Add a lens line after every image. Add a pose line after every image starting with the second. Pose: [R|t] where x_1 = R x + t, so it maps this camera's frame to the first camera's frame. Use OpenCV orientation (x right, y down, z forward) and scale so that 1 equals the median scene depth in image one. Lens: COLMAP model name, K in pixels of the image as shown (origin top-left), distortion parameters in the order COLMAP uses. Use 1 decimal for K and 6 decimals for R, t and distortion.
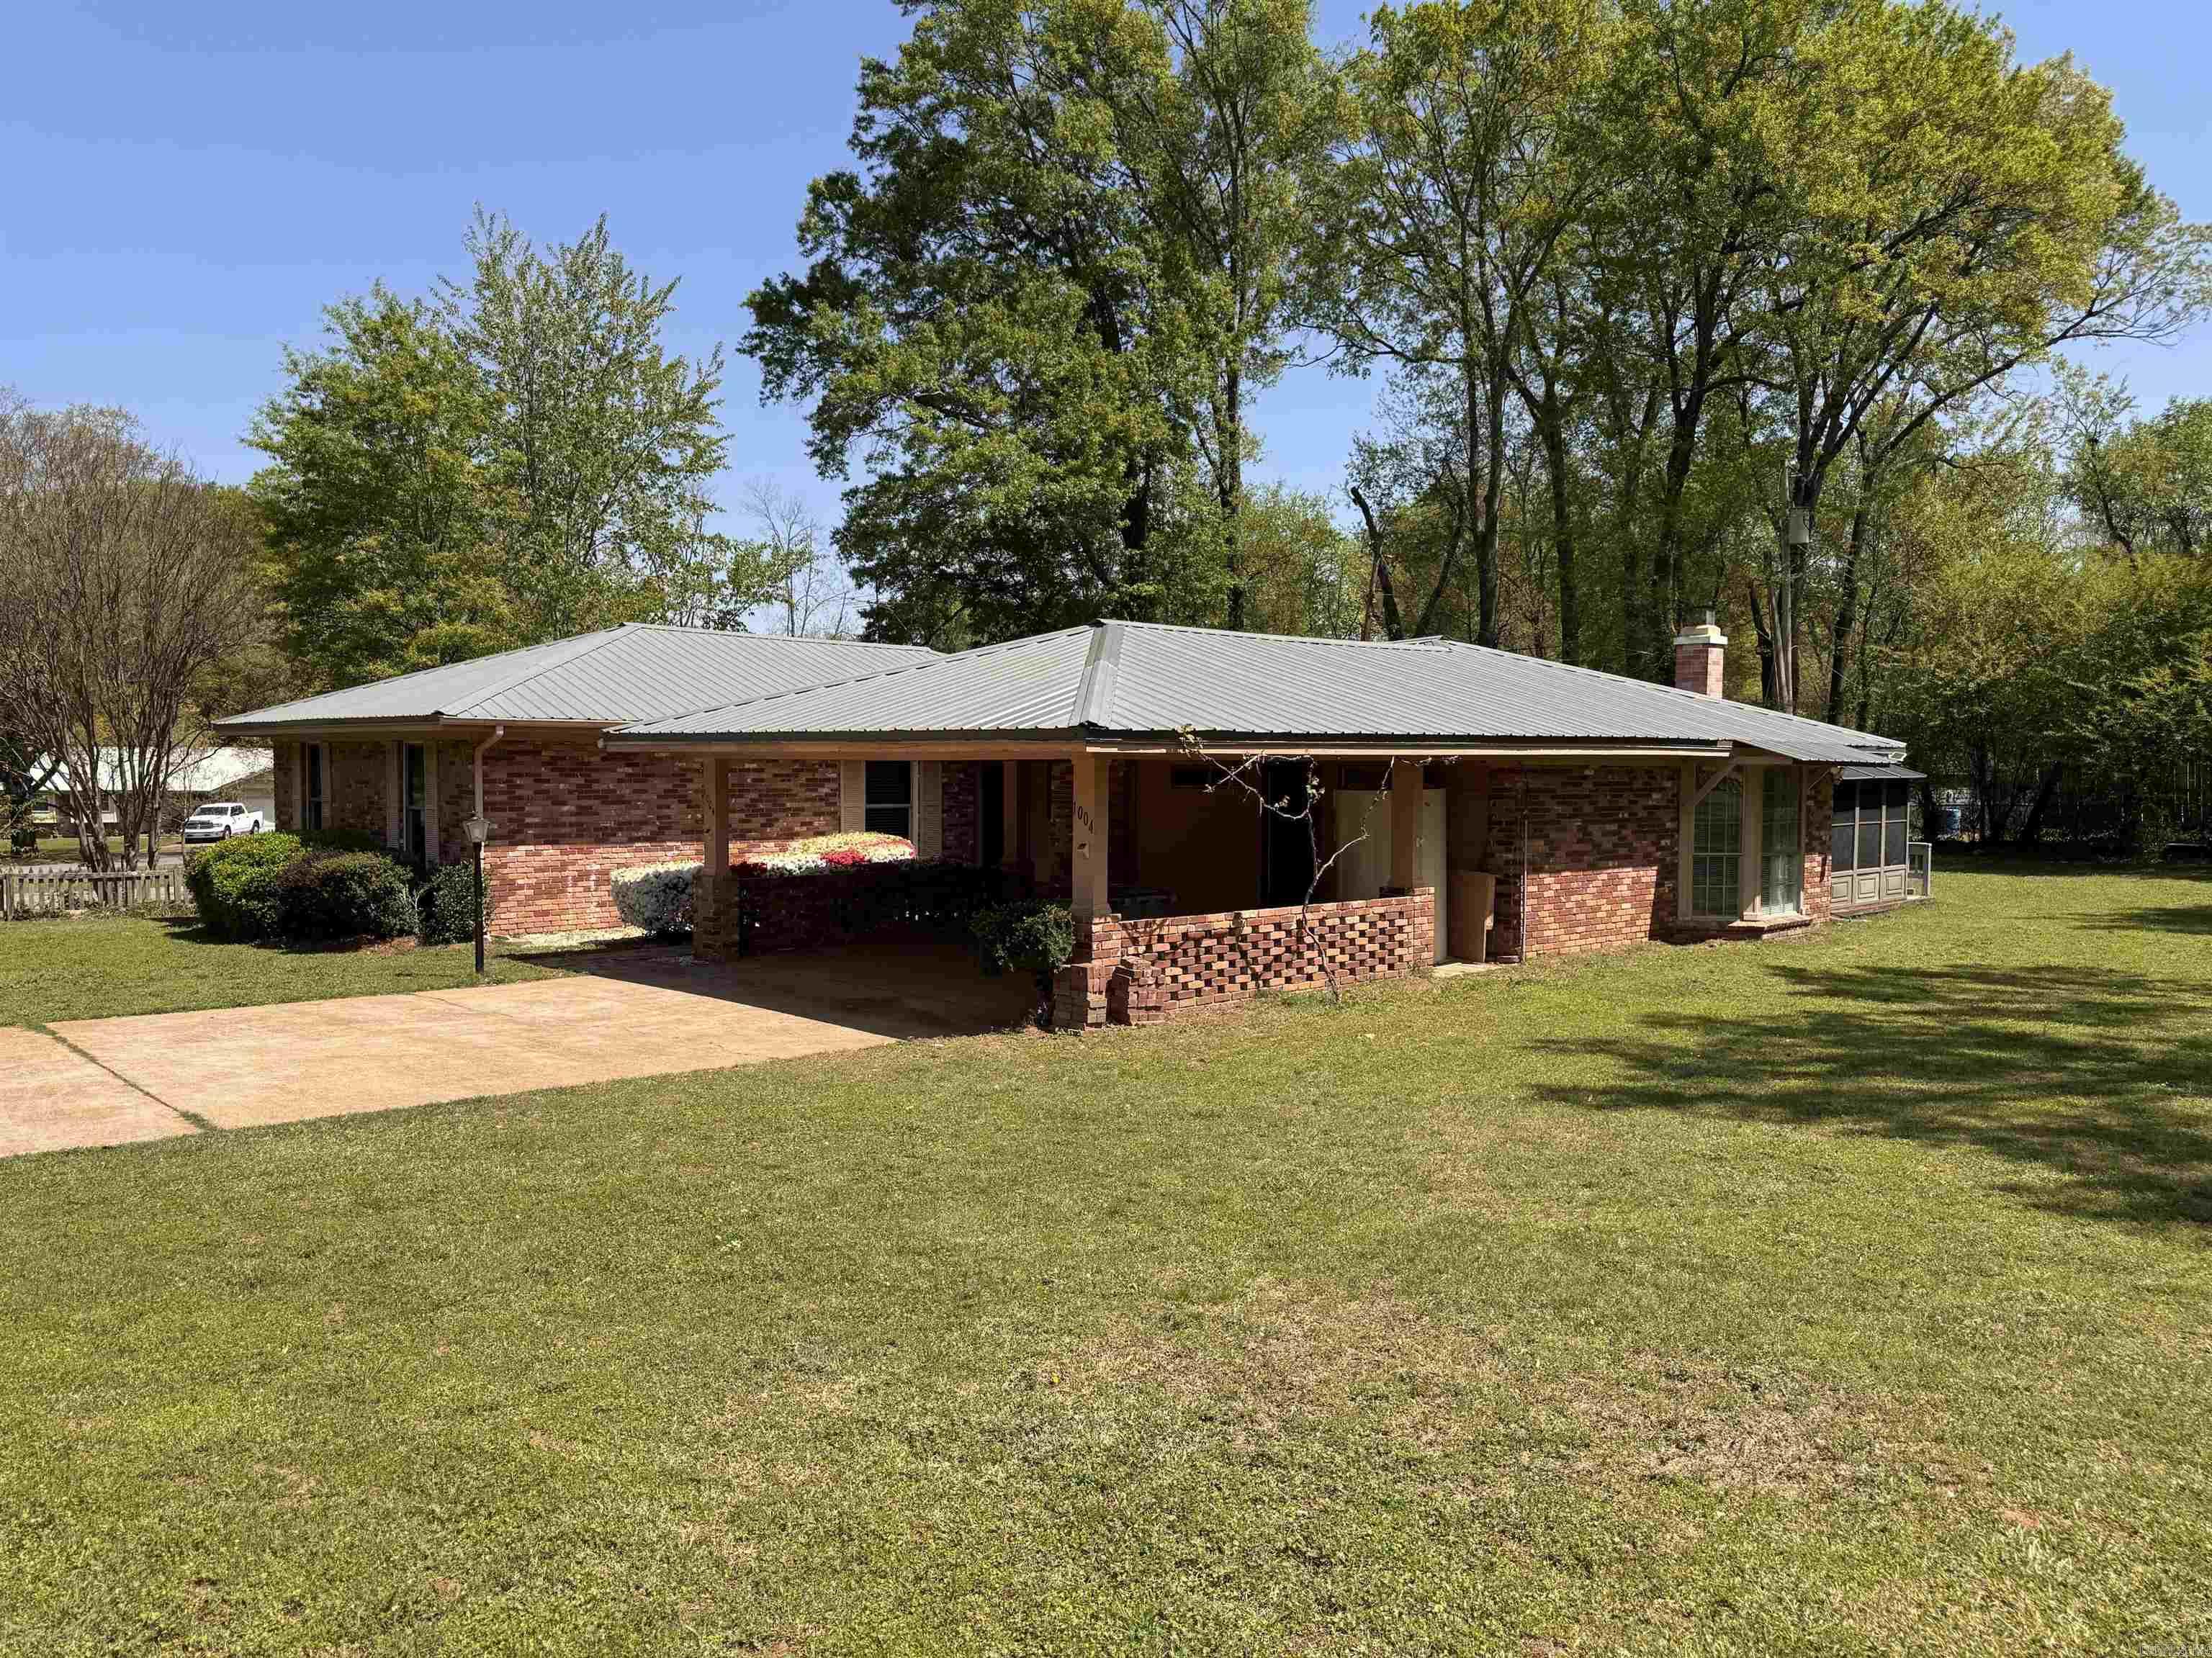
lens RADIAL K [[1577.7, 0, 1106.0], [0, 1577.7, 829.0], [0, 0, 1]] dist [0.167640, -0.306204]
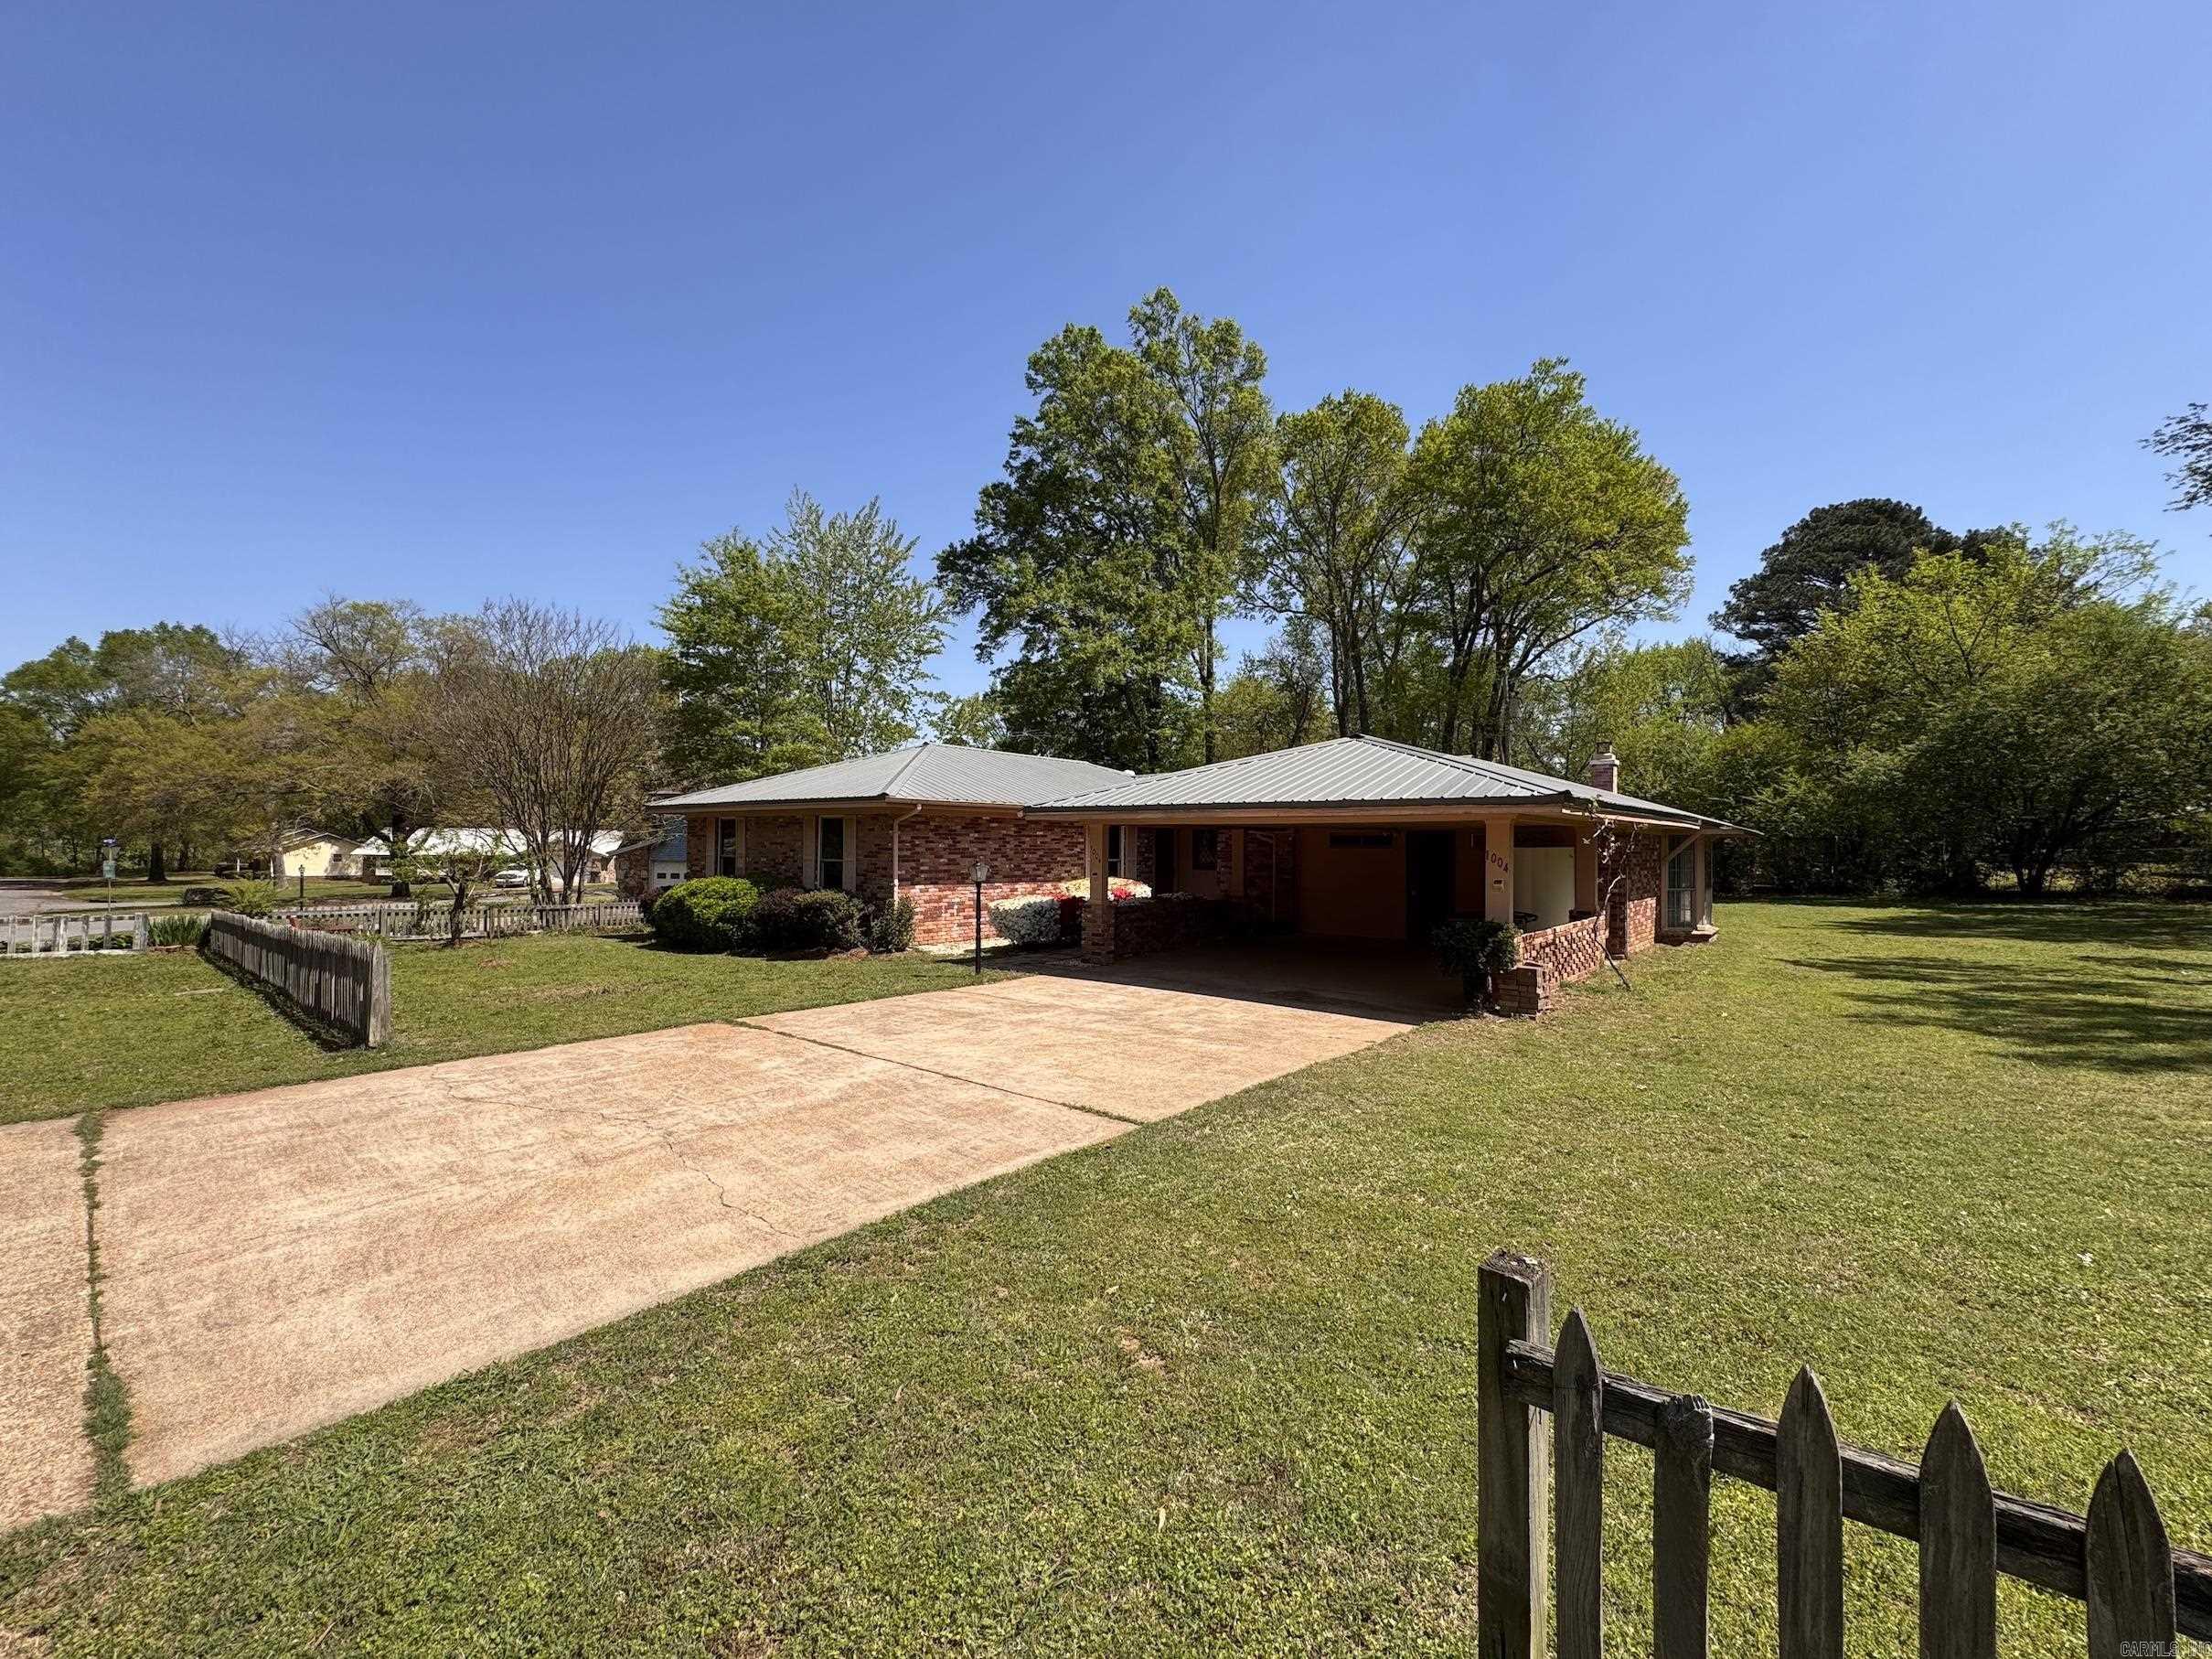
lens RADIAL K [[893.7, 0, 1106.0], [0, 893.7, 829.5], [0, 0, 1]] dist [0.000259, -0.000016]
pose [[0.993030, 0.006471, 0.117680, -0.190394], [0.000196, 0.998400, -0.056548, 0.003768], [-0.117858, 0.056177, 0.991440, 0.106182]]
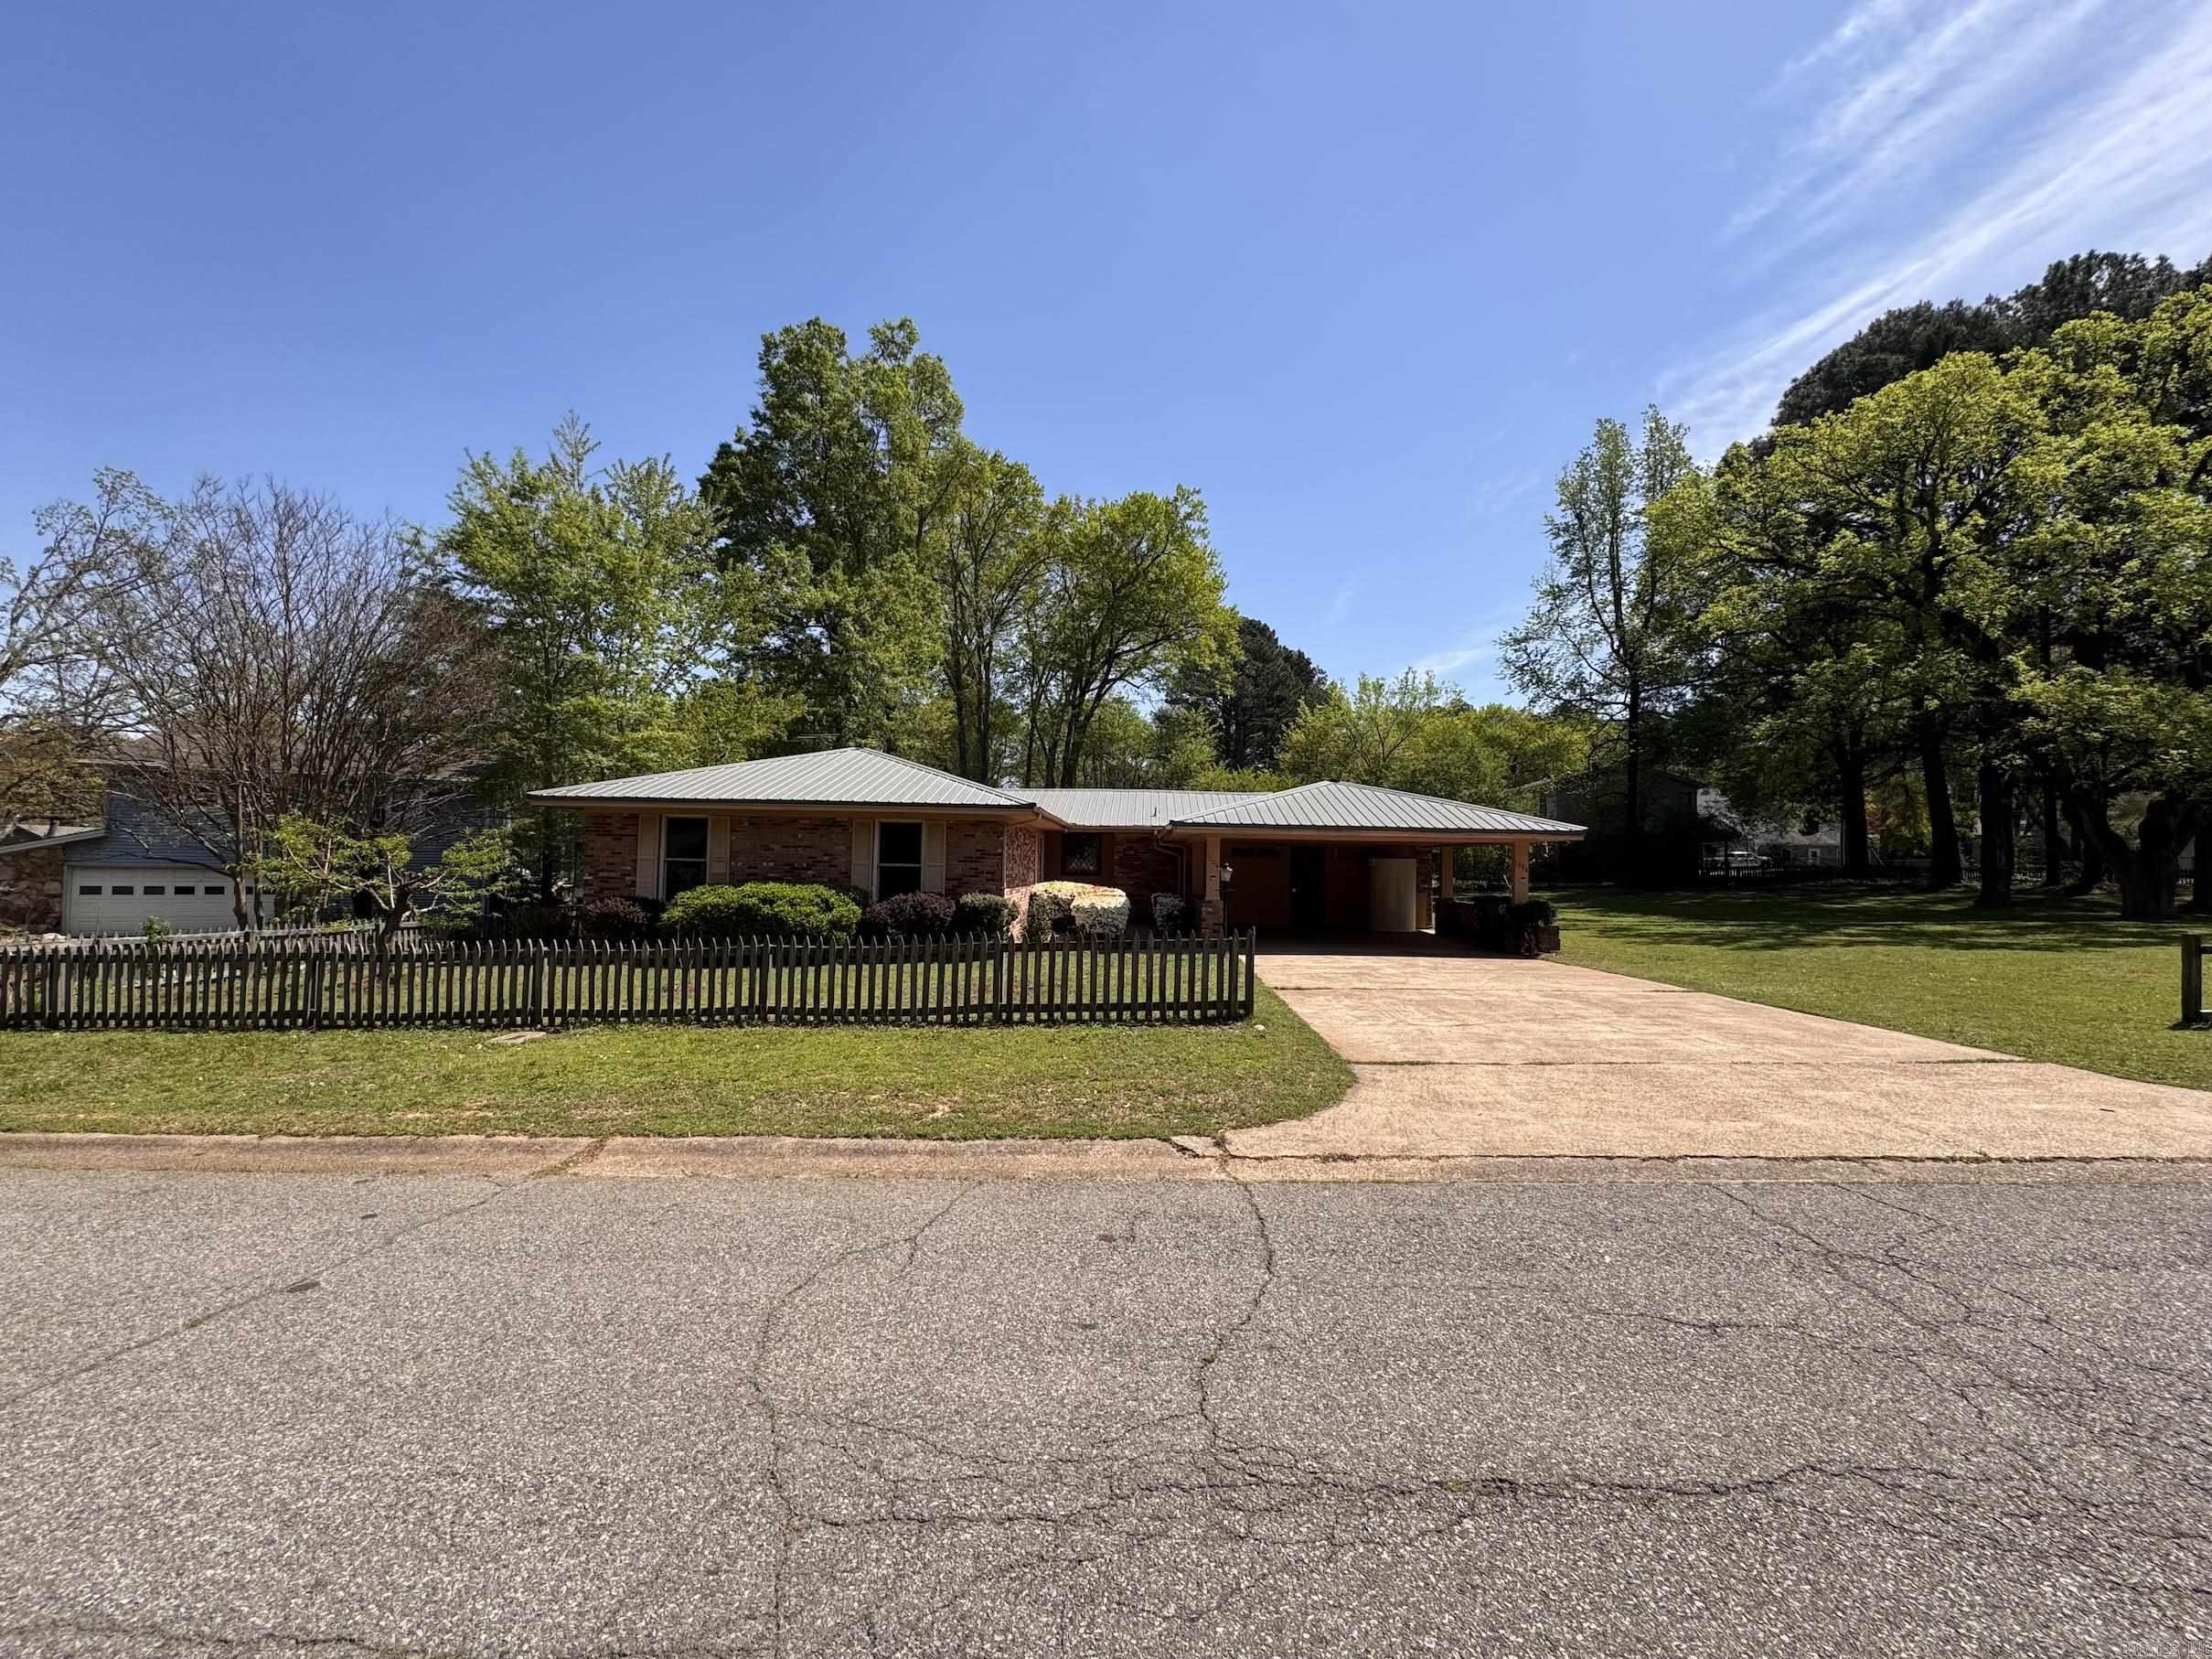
lens RADIAL K [[893.7, 0, 1106.0], [0, 893.7, 829.5], [0, 0, 1]] dist [0.000259, -0.000016]
pose [[0.695305, 0.022087, 0.718376, -0.624375], [0.016517, 0.998773, -0.046695, -0.004543], [-0.718525, 0.044332, 0.694086, 0.189458]]
